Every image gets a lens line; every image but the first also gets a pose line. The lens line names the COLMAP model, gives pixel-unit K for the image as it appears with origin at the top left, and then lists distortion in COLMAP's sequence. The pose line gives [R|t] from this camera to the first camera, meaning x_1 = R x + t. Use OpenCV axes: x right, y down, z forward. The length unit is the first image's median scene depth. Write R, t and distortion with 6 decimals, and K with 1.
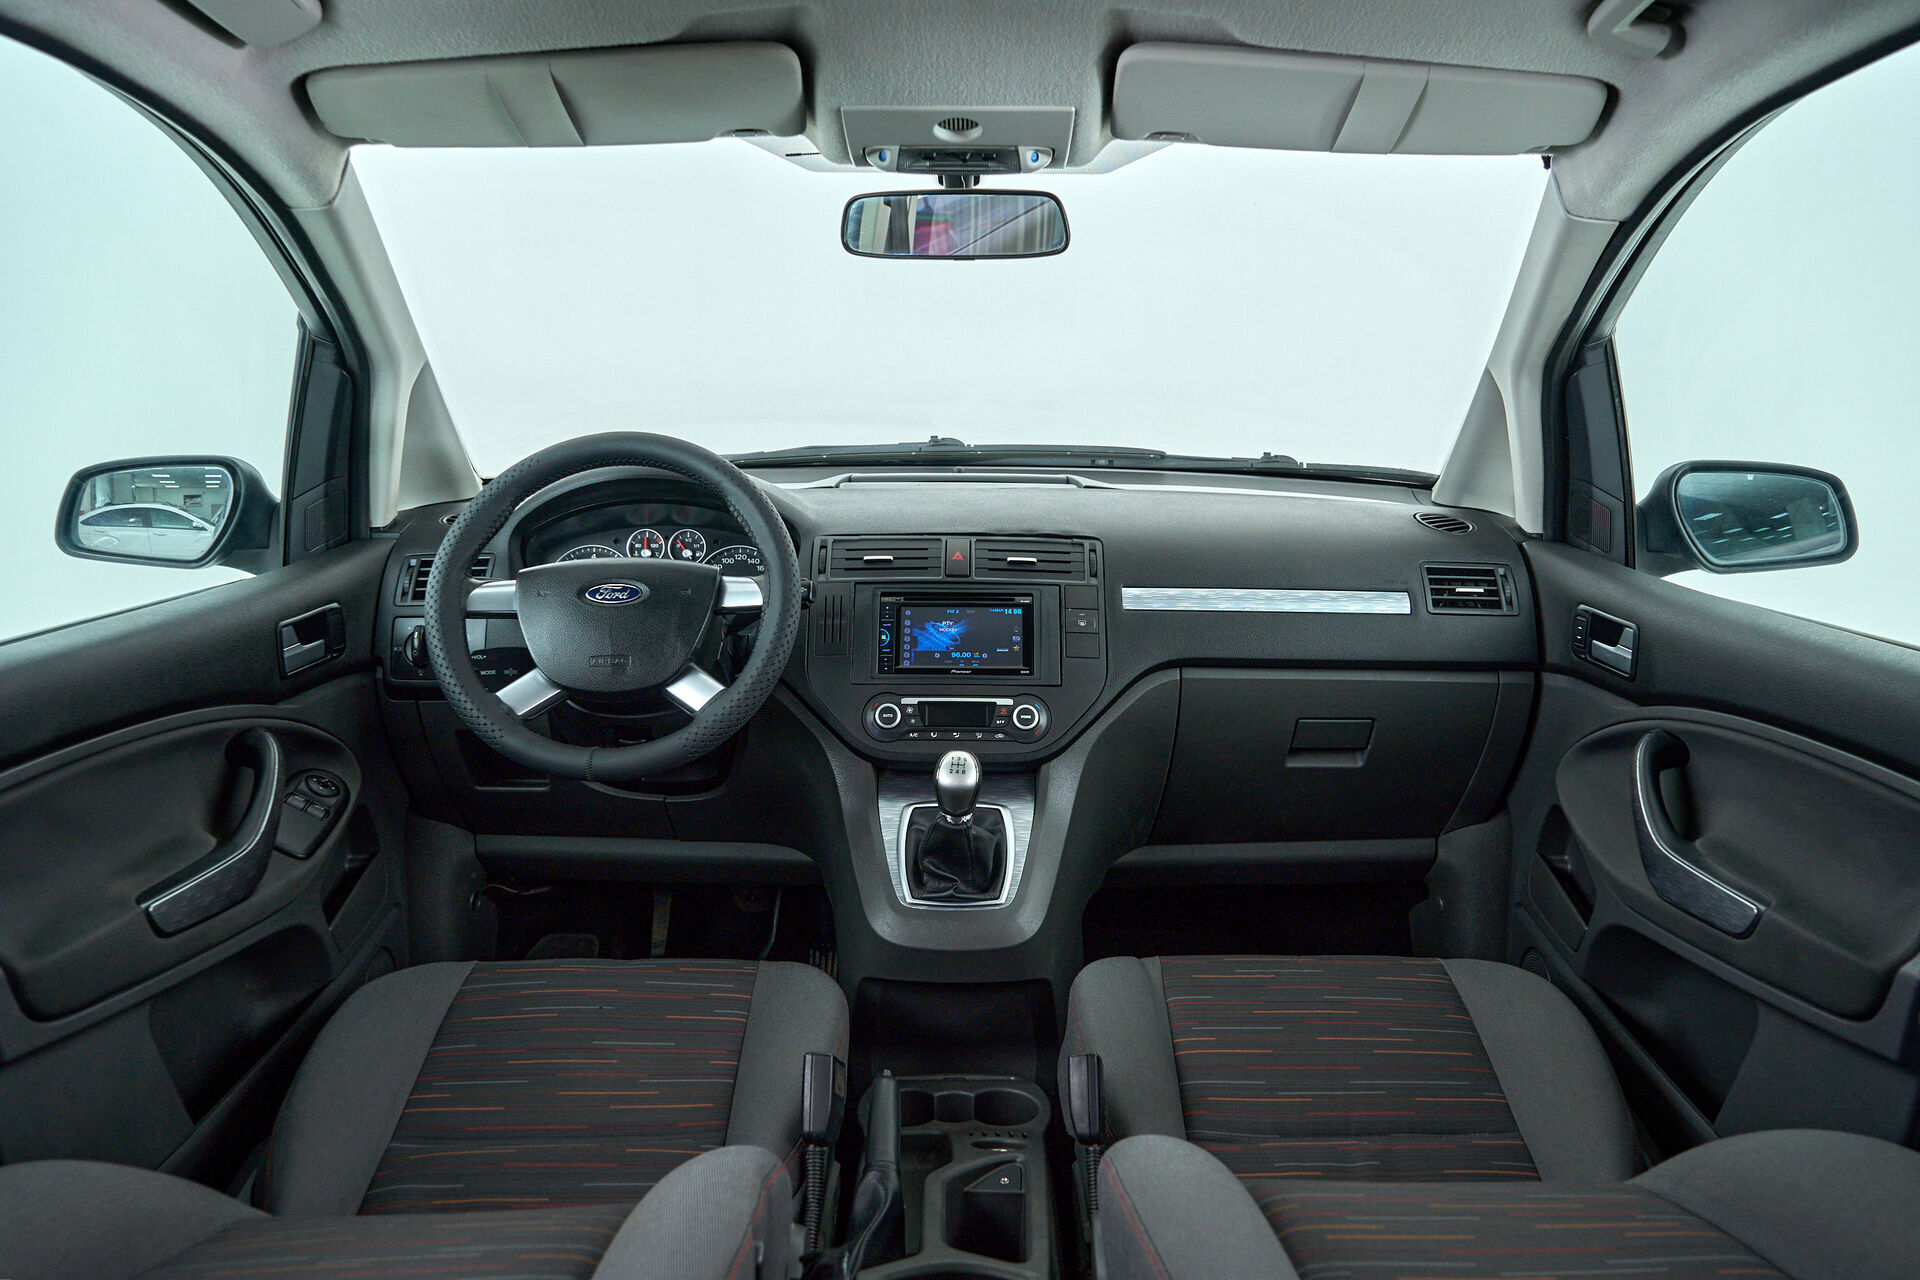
lens RADIAL K [[1563.5, 0, 972.1], [0, 1563.5, 622.5], [0, 0, 1]] dist [-0.001321, -0.001602]
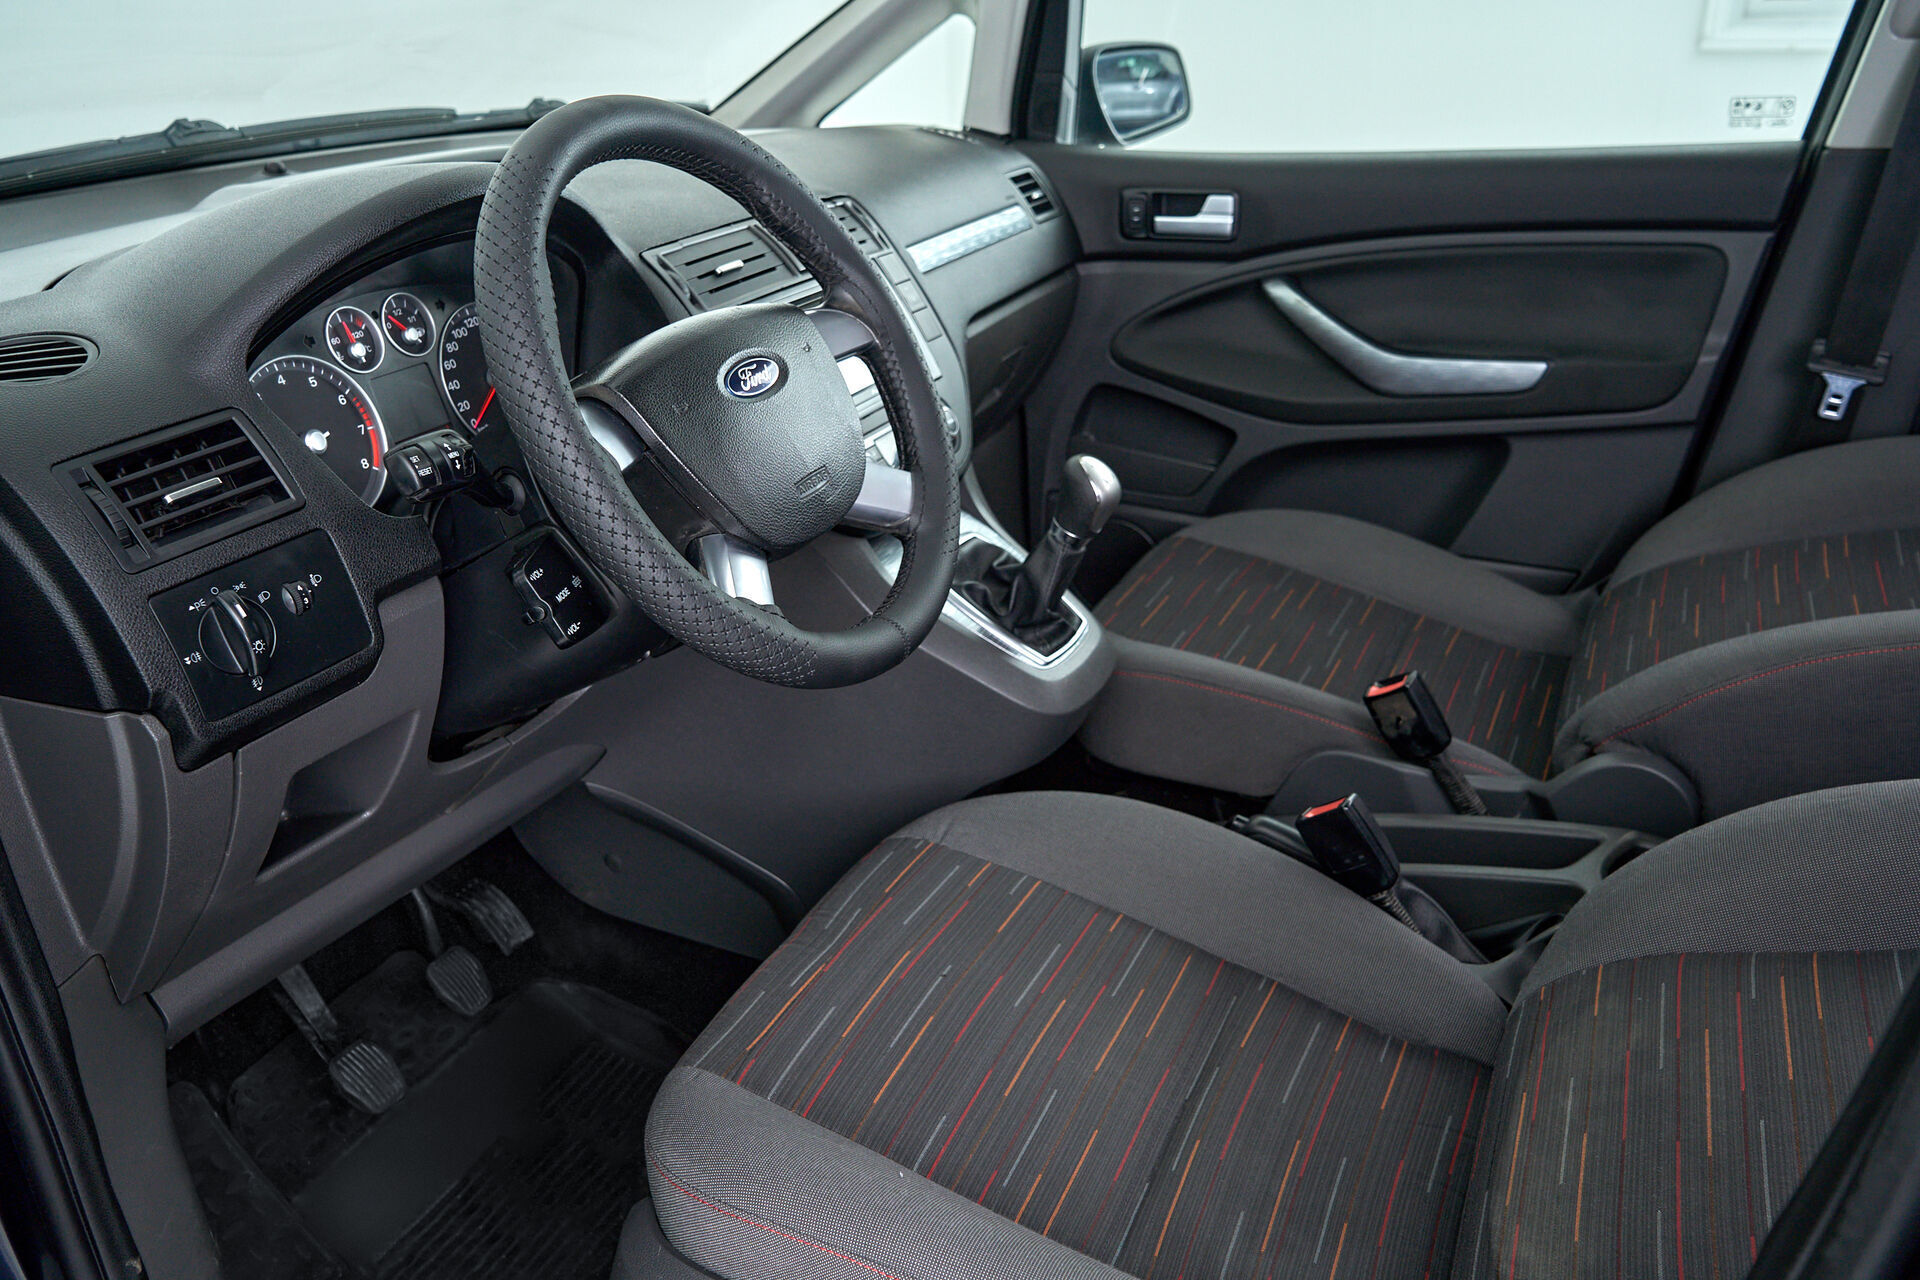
lens RADIAL K [[1555.6, 0, 957.4], [0, 1555.6, 643.7], [0, 0, 1]] dist [0.001652, 0.001976]
pose [[0.430612, -0.379977, 0.818652, -0.655531], [0.196786, 0.924761, 0.325718, -0.092973], [-0.880823, 0.020841, 0.472987, 0.605049]]
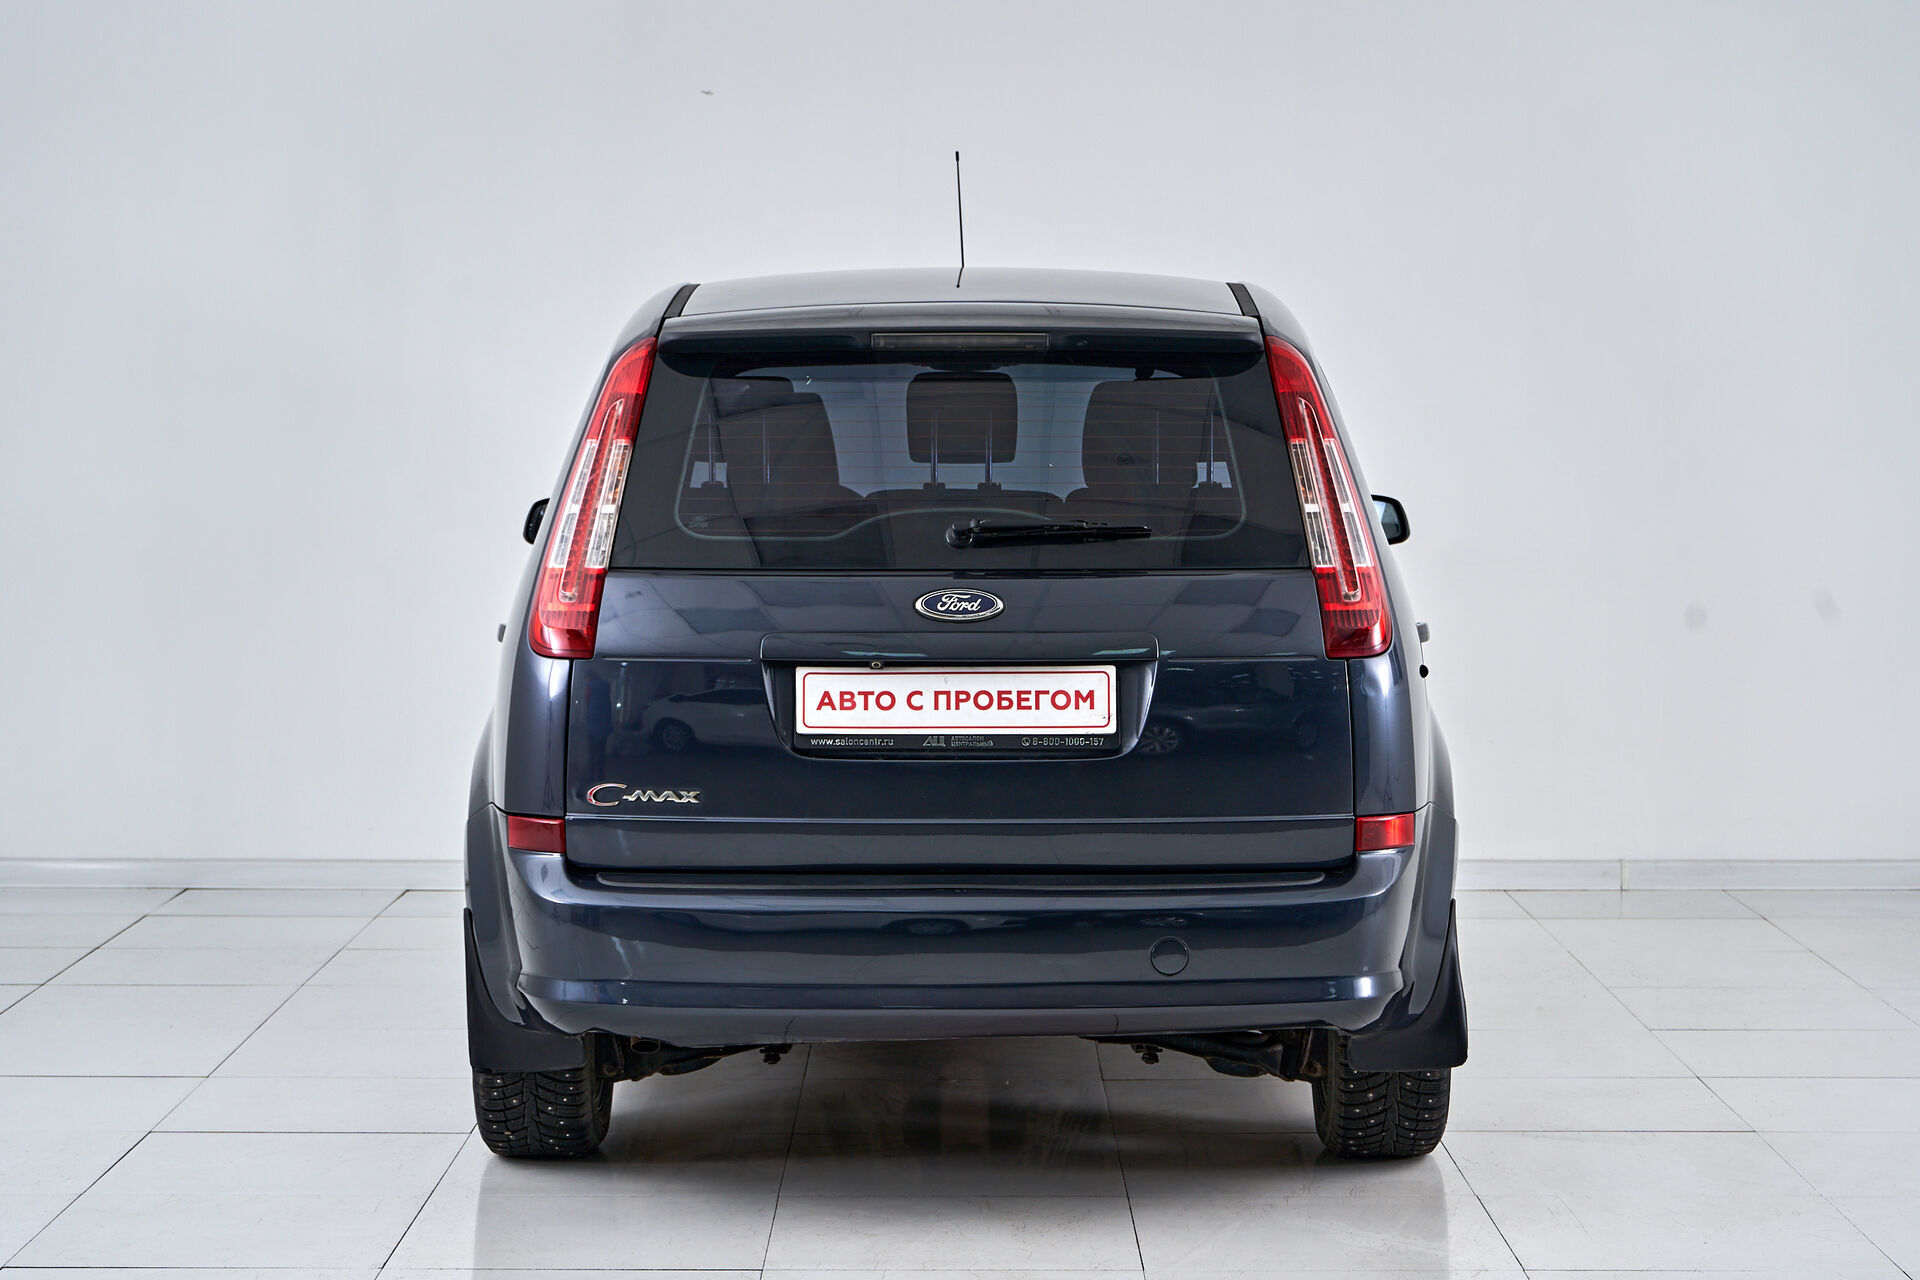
lens RADIAL K [[3902.2, 0, 1000.2], [0, 3902.2, 636.3], [0, 0, 1]] dist [-0.002911, -0.033884]
pose [[0.999981, -0.006191, -0.000626, 0.040969], [0.006057, 0.991484, -0.130085, 0.770014], [0.001426, 0.130079, 0.991503, -4.177461]]
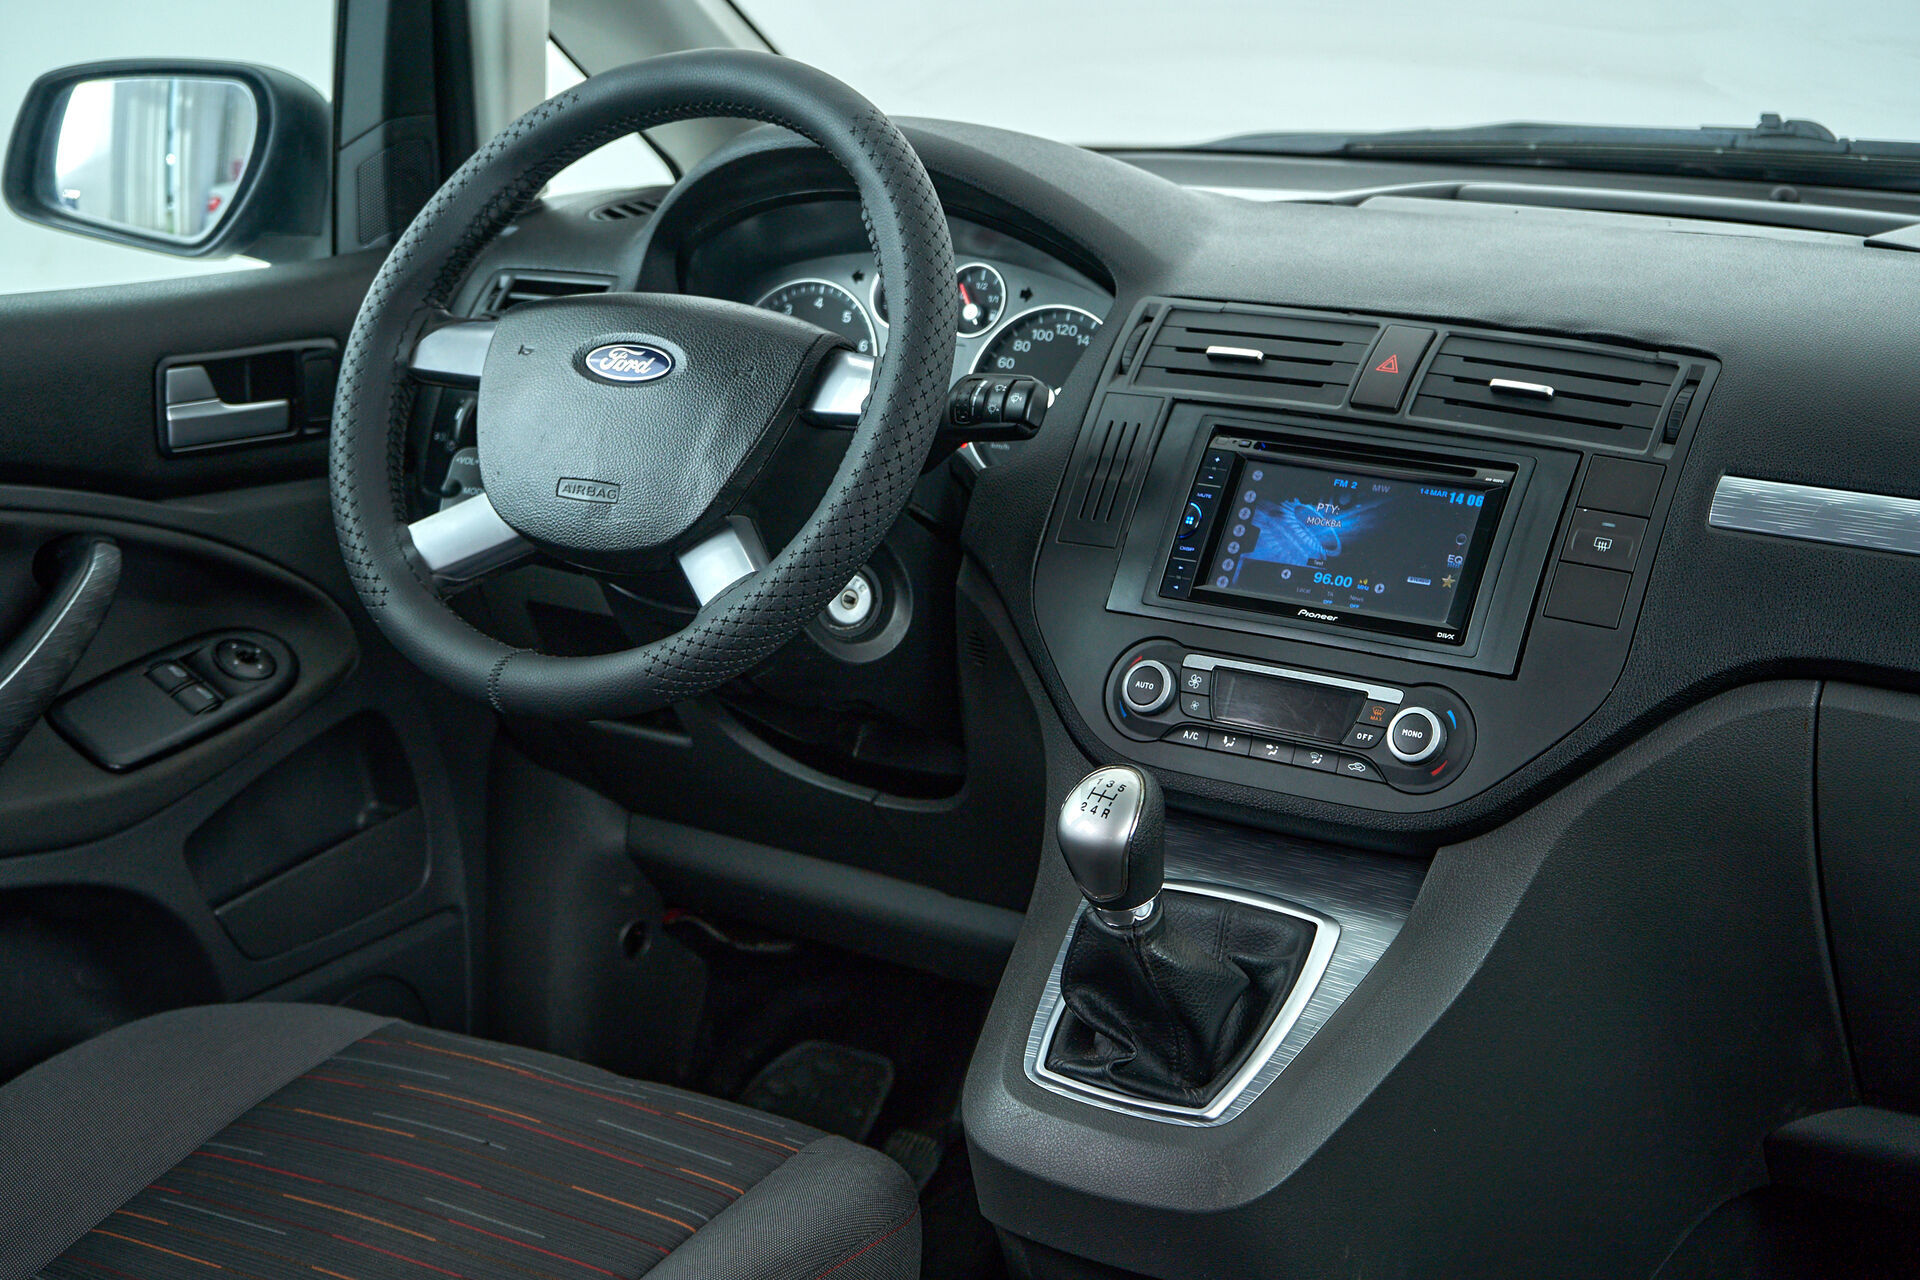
lens RADIAL K [[3332.0, 0, 960.0], [0, 3332.0, 640.0], [0, 0, 1]] dist [0.002471, 0.158150]
pose [[0.830516, 0.139726, -0.539184, 0.426202], [-0.120511, 0.990172, 0.070972, -0.017560], [0.543802, 0.006034, 0.839192, 0.130796]]
